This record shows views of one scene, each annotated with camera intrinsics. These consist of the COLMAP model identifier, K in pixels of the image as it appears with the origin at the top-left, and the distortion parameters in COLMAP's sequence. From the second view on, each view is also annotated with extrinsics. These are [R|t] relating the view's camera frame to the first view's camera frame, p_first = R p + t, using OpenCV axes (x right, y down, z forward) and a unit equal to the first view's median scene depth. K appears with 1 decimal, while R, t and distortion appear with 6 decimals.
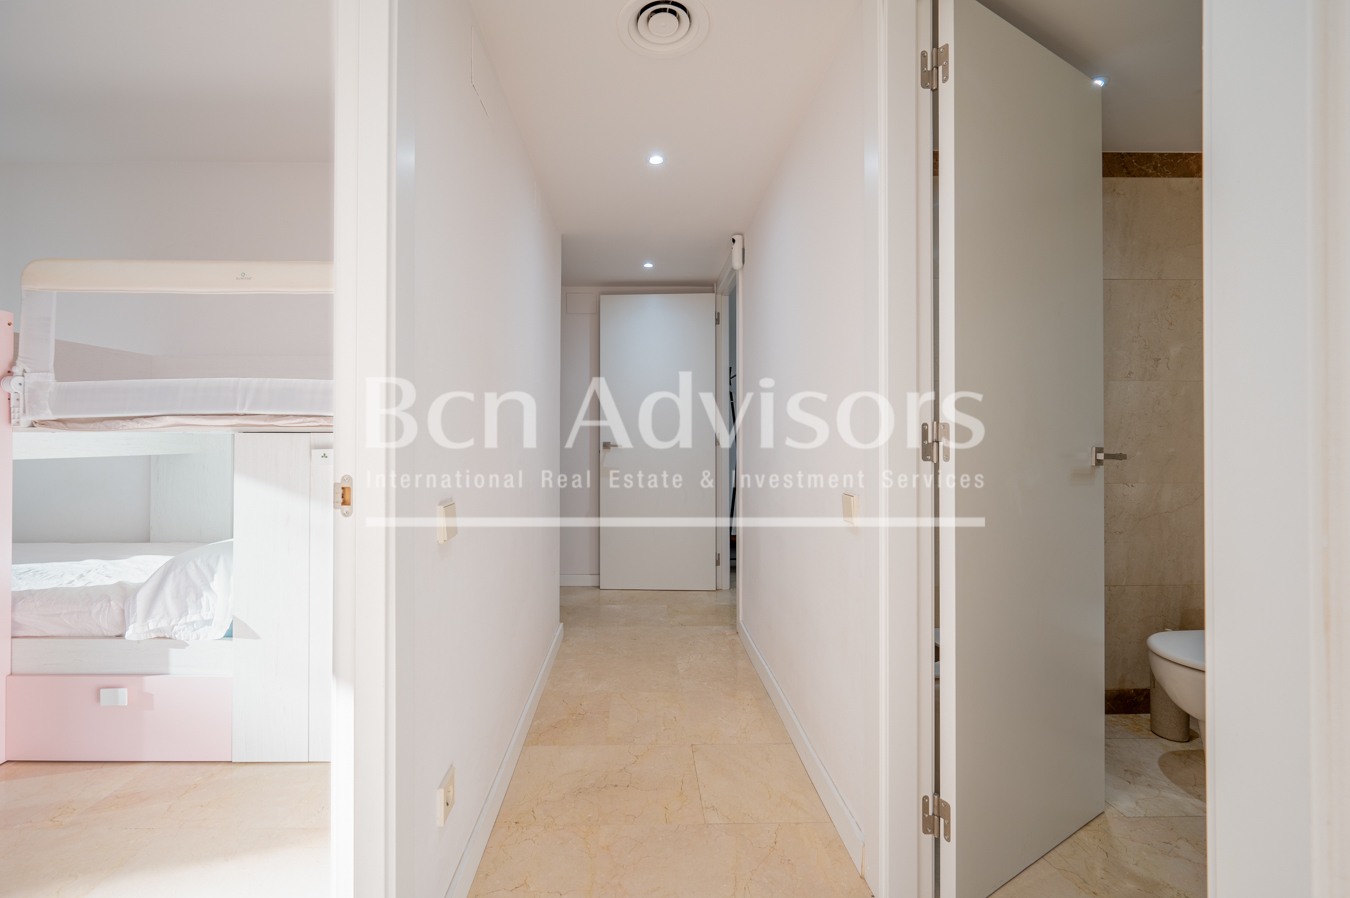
lens RADIAL K [[546.7, 0, 635.5], [0, 546.7, 437.3], [0, 0, 1]] dist [-0.000261, 0.000398]
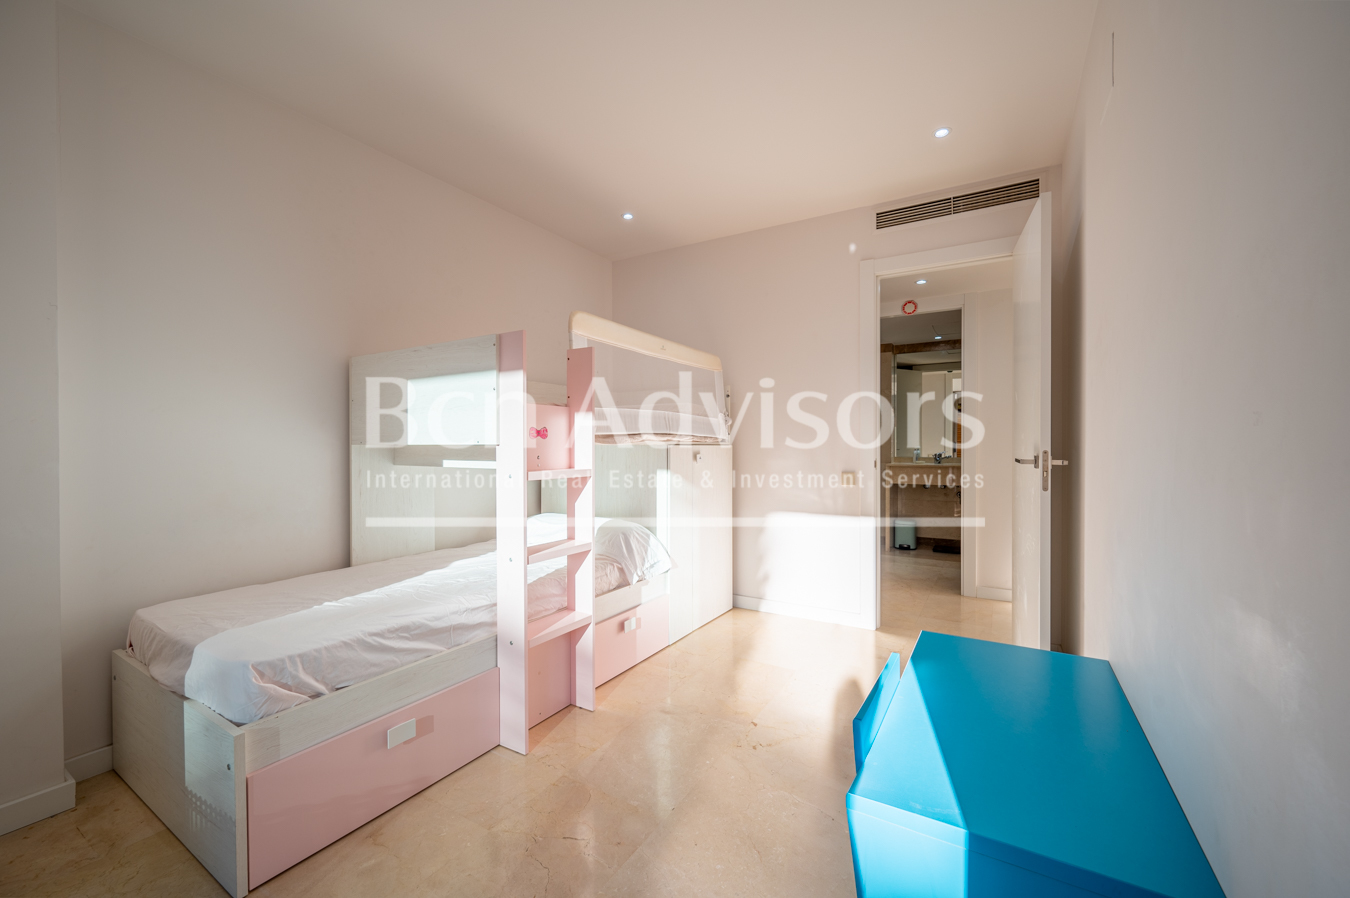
lens RADIAL K [[538.7, 0, 678.0], [0, 538.7, 444.2], [0, 0, 1]] dist [-0.001596, -0.000122]
pose [[0.510881, -0.001808, 0.859649, -2.088745], [-0.009735, 0.999921, 0.007889, -0.024856], [-0.859596, -0.012400, 0.510824, 0.148606]]
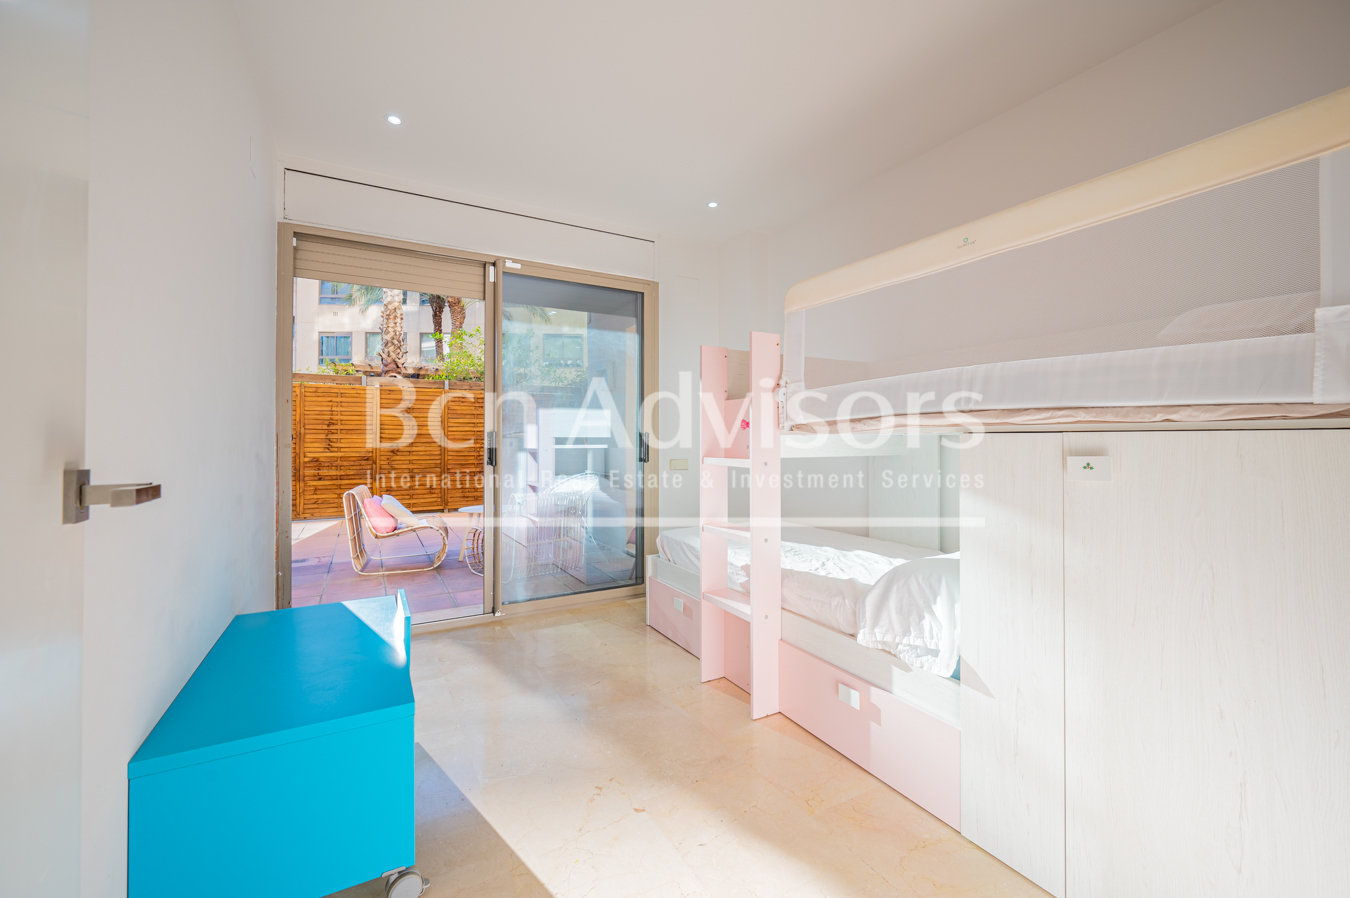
lens RADIAL K [[544.4, 0, 676.6], [0, 544.4, 432.8], [0, 0, 1]] dist [0.000045, -0.000005]
pose [[0.500051, -0.012864, -0.865901, -0.229942], [0.006455, 0.999917, -0.011128, -0.002903], [0.865972, -0.000025, 0.500092, 0.215733]]
